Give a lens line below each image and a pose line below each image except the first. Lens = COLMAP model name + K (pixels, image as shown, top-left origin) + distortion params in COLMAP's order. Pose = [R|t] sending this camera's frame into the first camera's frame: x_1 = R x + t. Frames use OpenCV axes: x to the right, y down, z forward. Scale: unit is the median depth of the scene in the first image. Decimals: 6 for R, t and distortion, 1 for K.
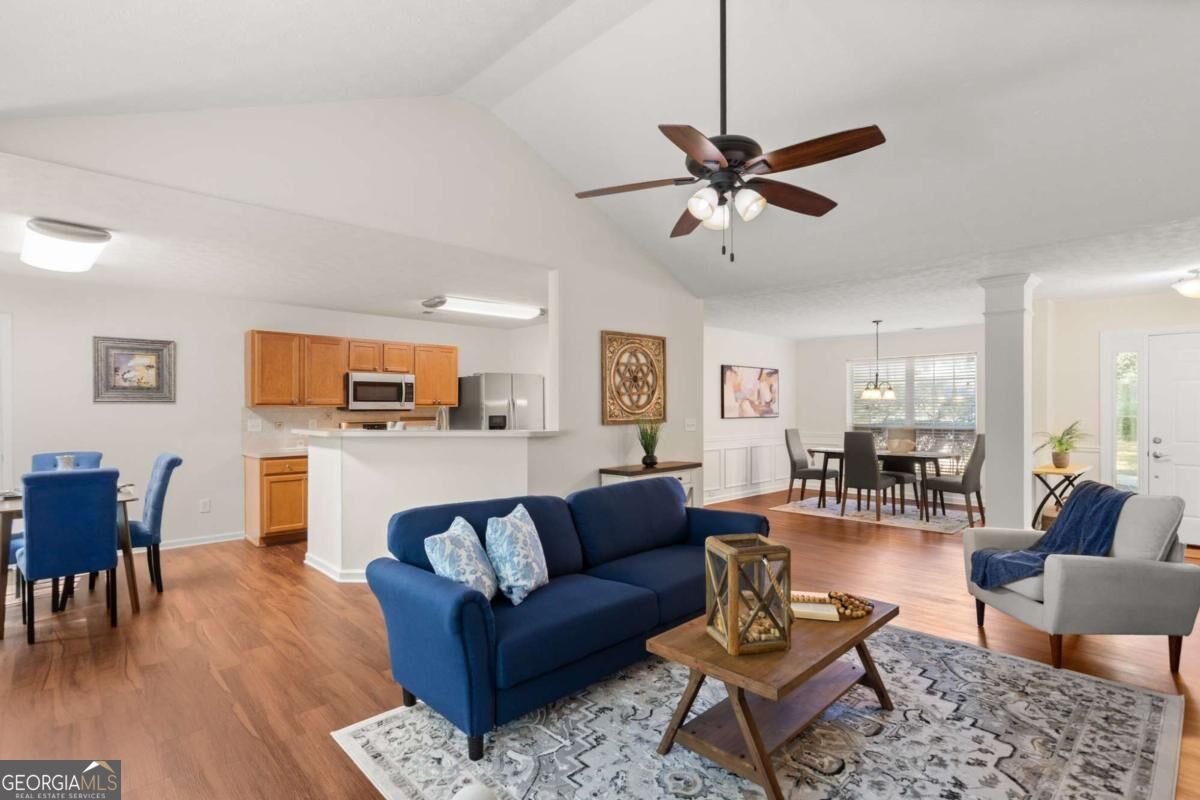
lens RADIAL K [[572.9, 0, 603.5], [0, 572.9, 410.9], [0, 0, 1]] dist [-0.000543, -0.000377]
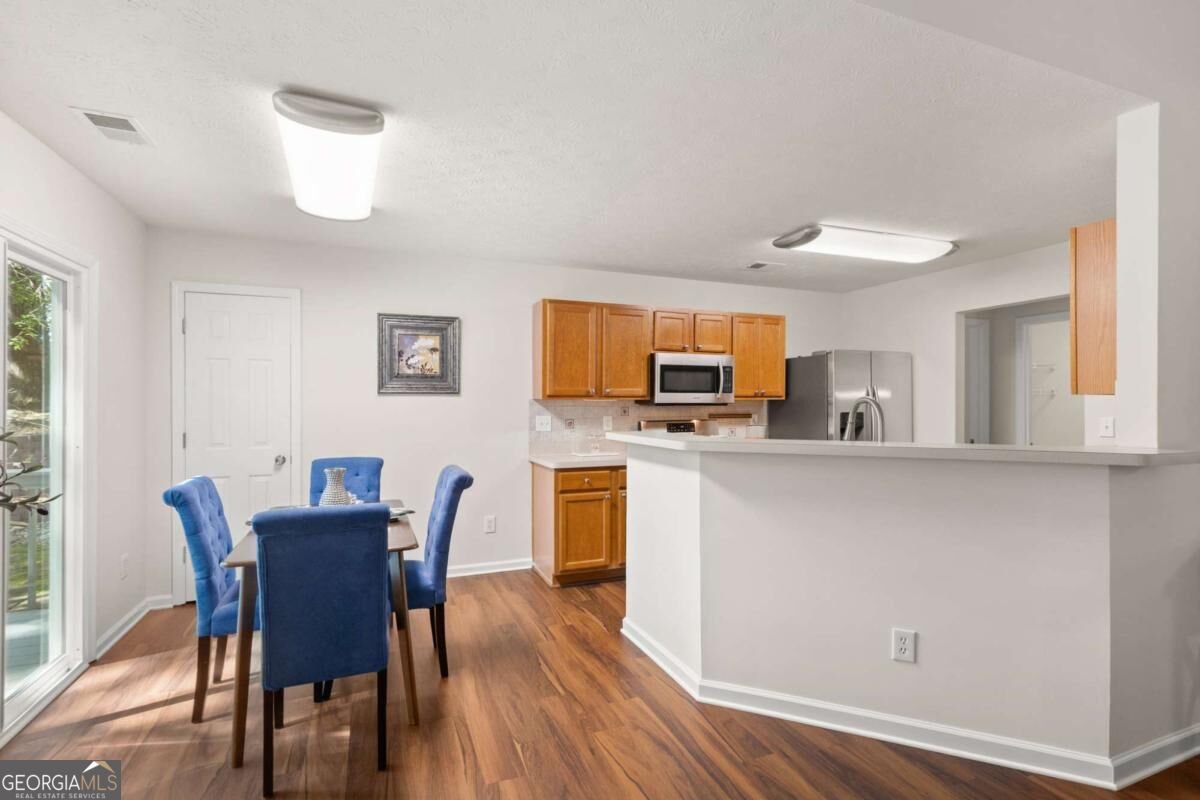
lens RADIAL K [[566.1, 0, 600.0], [0, 566.1, 400.0], [0, 0, 1]] dist [0.000795, -0.000105]
pose [[0.927106, -0.000261, -0.374798, -0.266728], [-0.003071, 0.999961, -0.008291, -0.000521], [0.374786, 0.008837, 0.927069, 0.336539]]
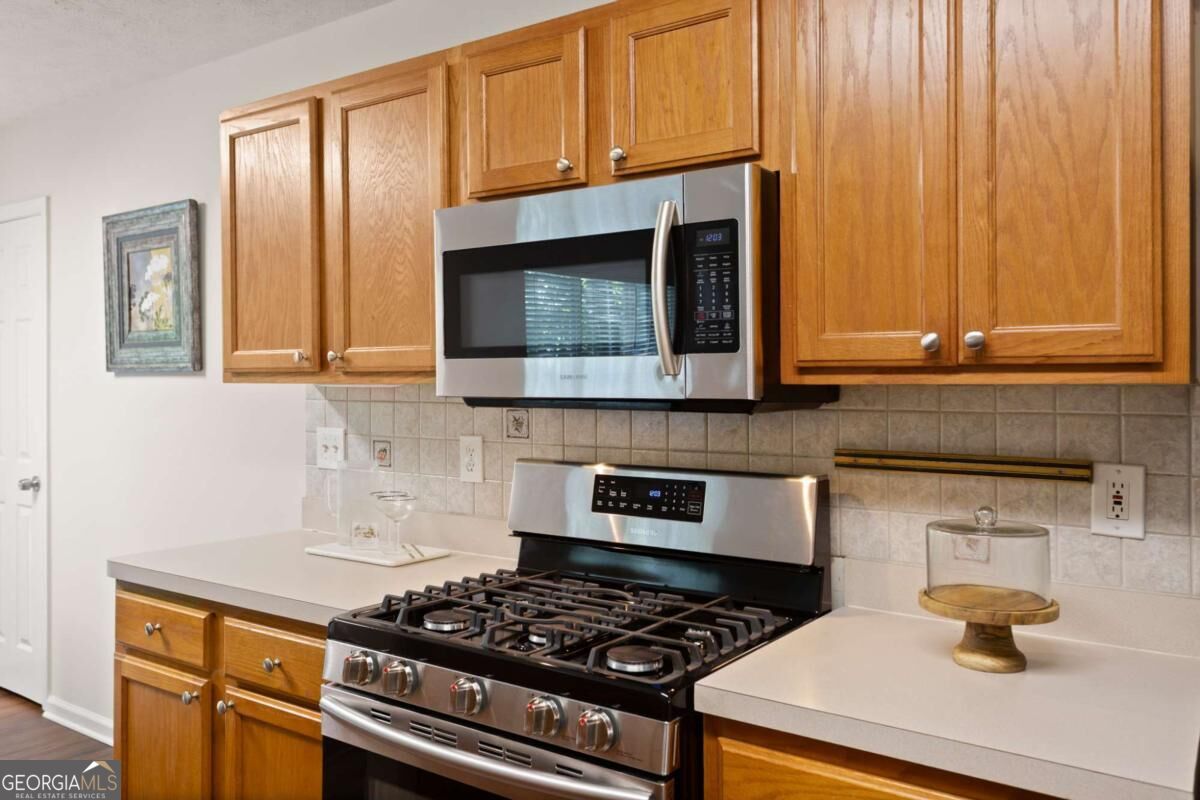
lens RADIAL K [[902.6, 0, 601.8], [0, 902.6, 381.0], [0, 0, 1]] dist [-0.008645, -0.003137]
pose [[0.206809, -0.000529, -0.978381, -0.142934], [-0.007733, 0.999968, -0.002175, -0.009217], [0.978351, 0.008016, 0.206798, 1.119054]]
